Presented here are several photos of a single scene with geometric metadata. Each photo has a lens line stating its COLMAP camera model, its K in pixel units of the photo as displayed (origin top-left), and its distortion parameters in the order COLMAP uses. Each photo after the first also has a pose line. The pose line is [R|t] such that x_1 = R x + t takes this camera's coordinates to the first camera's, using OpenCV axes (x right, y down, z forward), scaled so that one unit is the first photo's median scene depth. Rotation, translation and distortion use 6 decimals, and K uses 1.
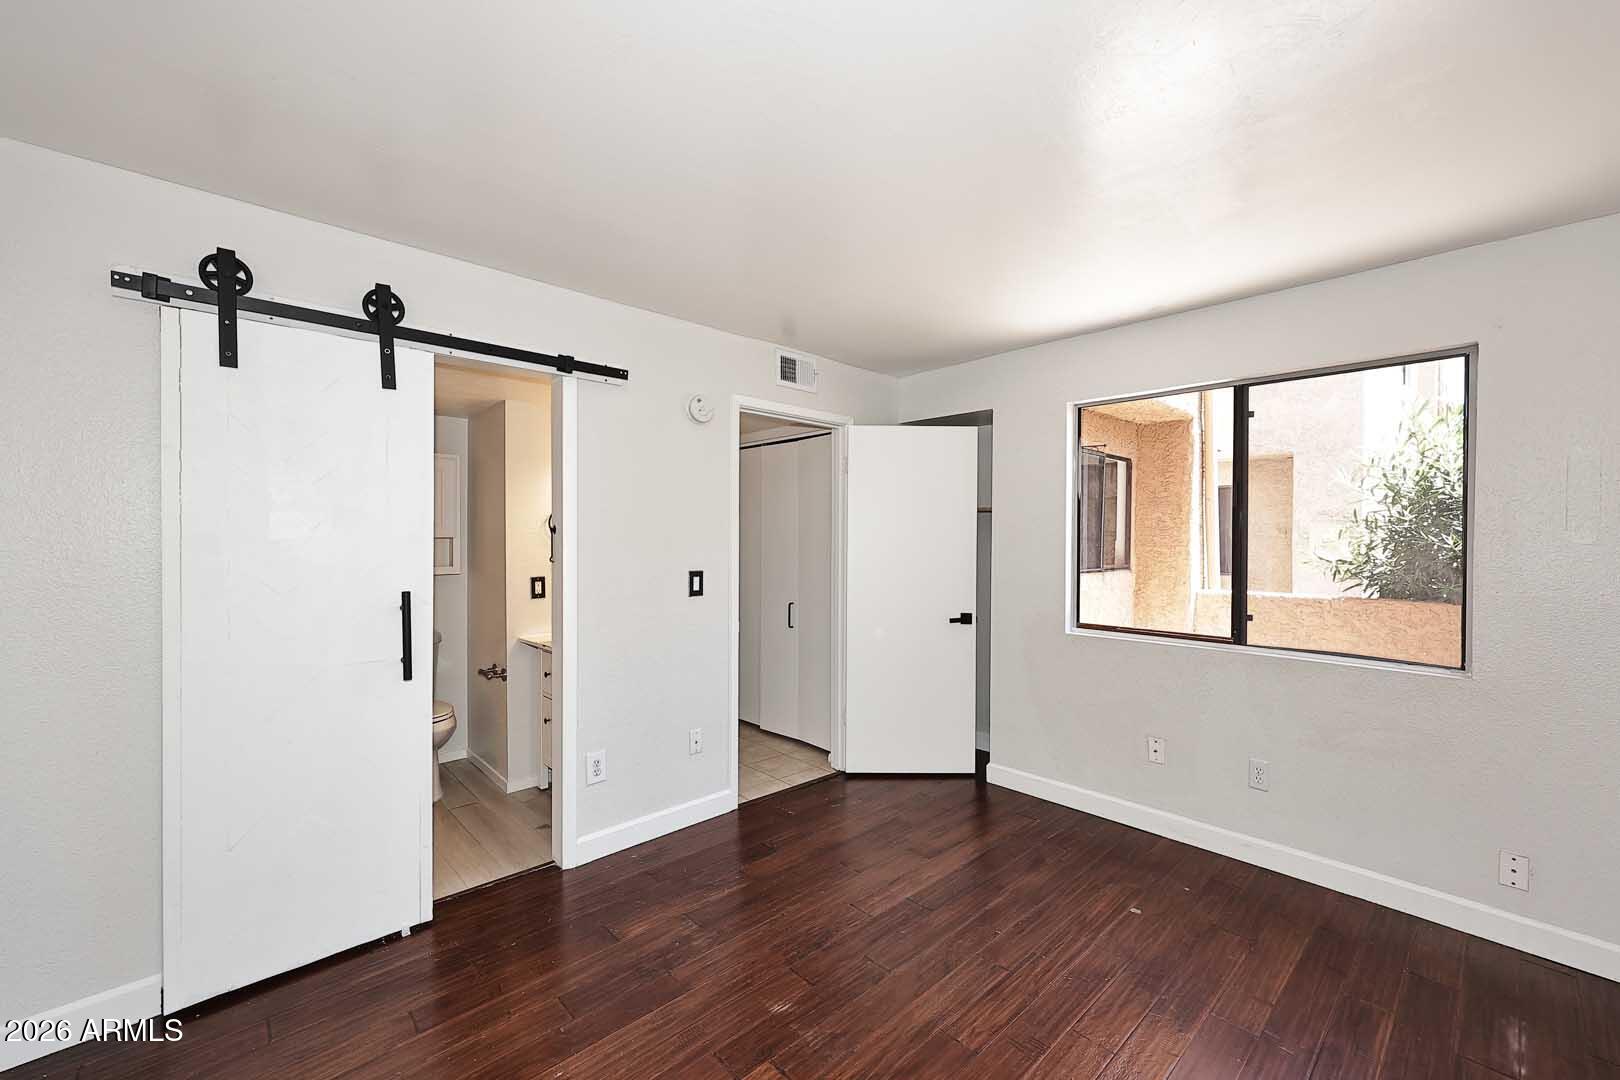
lens RADIAL K [[652.5, 0, 814.4], [0, 652.5, 535.5], [0, 0, 1]] dist [0.004214, -0.000218]
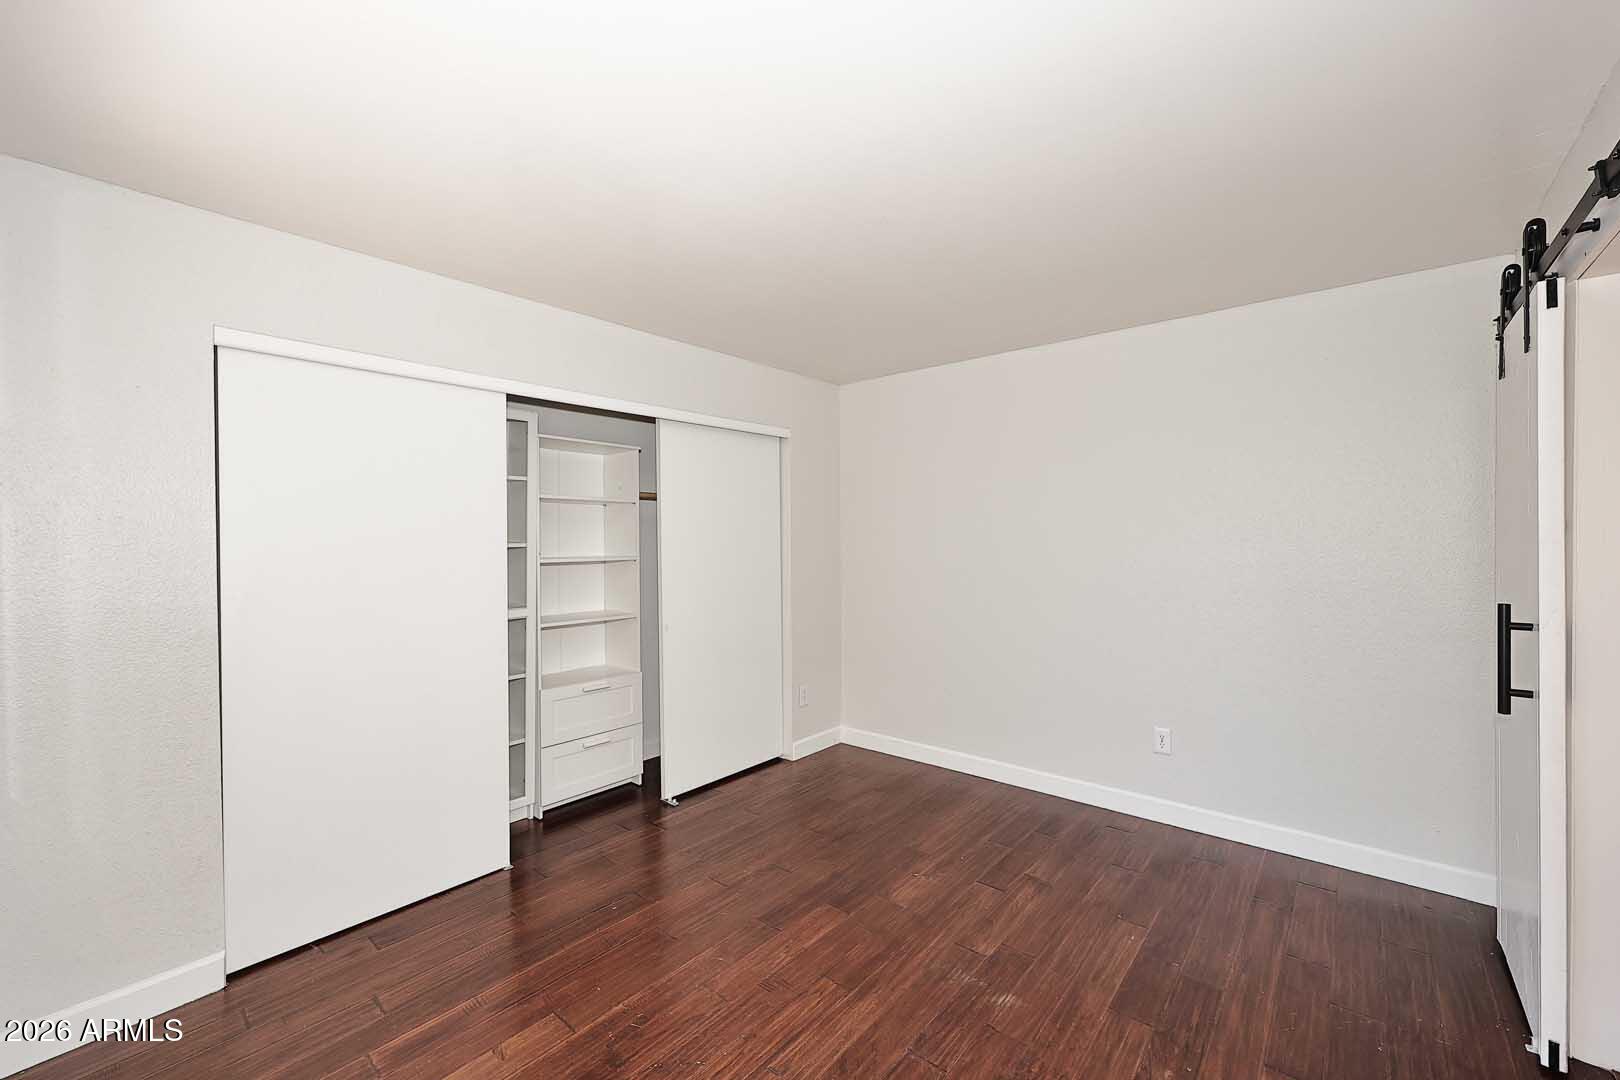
lens RADIAL K [[652.5, 0, 807.8], [0, 652.5, 539.8], [0, 0, 1]] dist [0.004214, -0.000218]
pose [[-0.993900, 0.003414, -0.110229, 0.296289], [0.002867, 0.999983, 0.005116, 0.000886], [0.110245, 0.004769, -0.993893, 1.606308]]
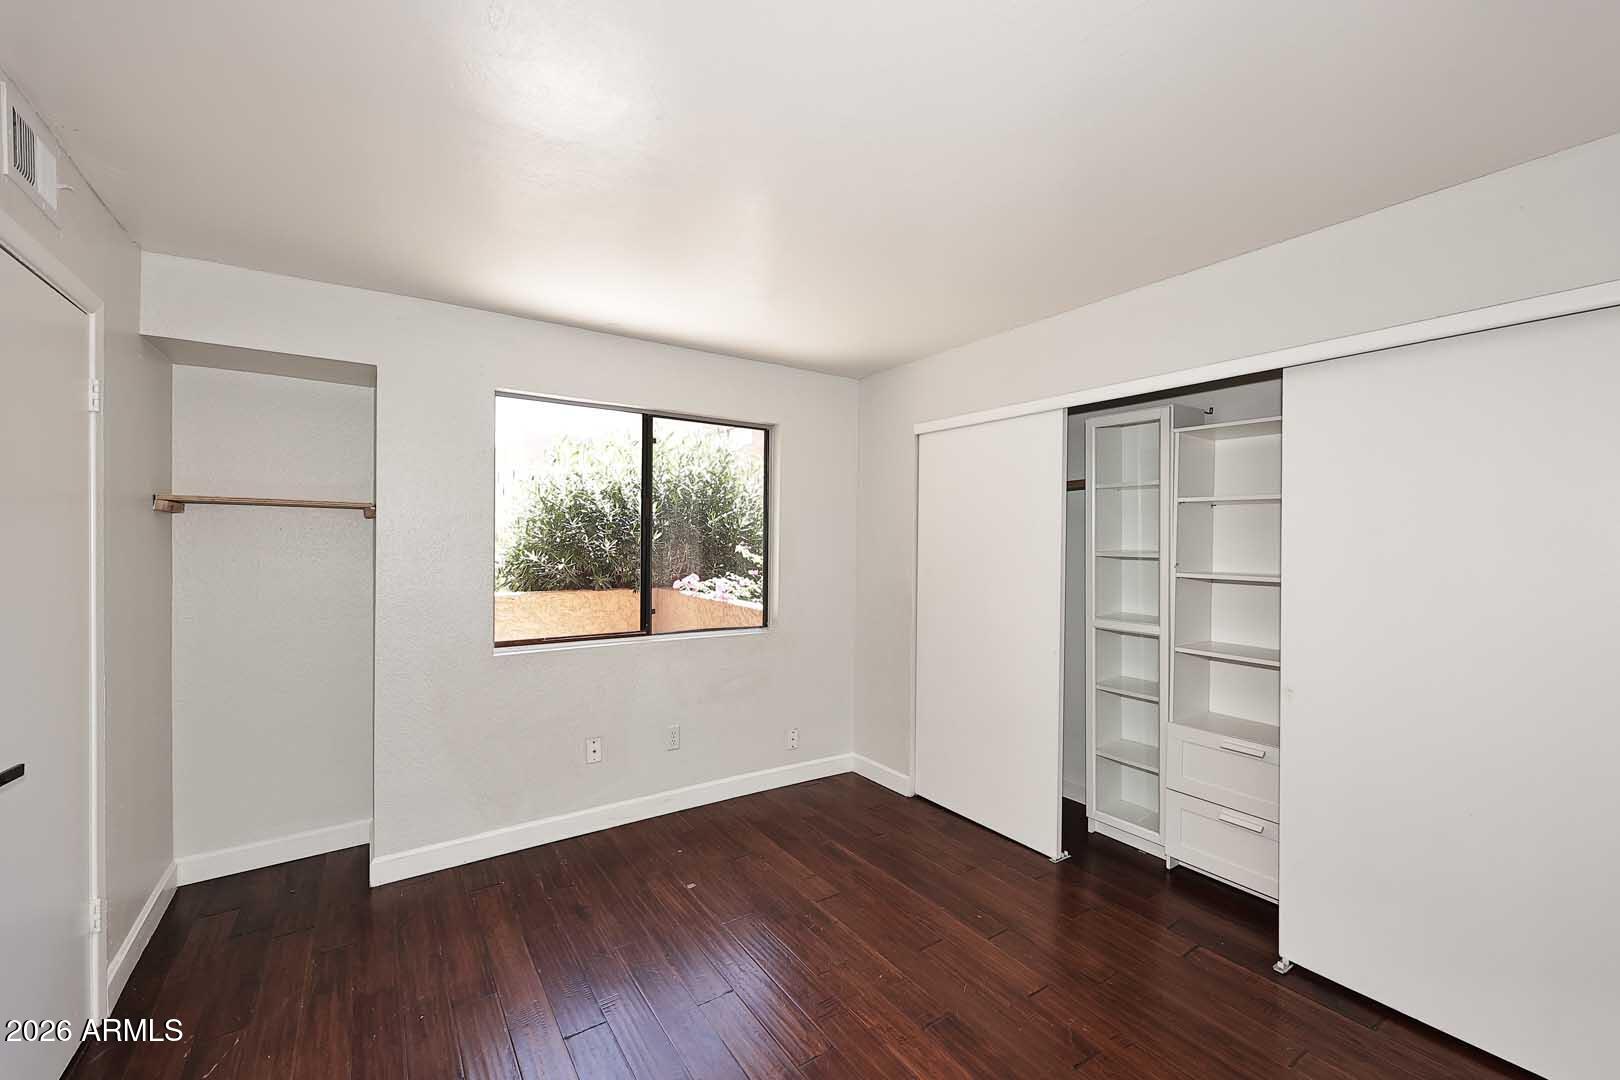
lens RADIAL K [[652.5, 0, 815.7], [0, 652.5, 539.5], [0, 0, 1]] dist [0.004214, -0.000218]
pose [[0.149349, 0.001519, 0.988783, -0.577647], [-0.007041, 0.999975, -0.000473, -0.008076], [-0.988760, -0.006891, 0.149356, 0.652918]]
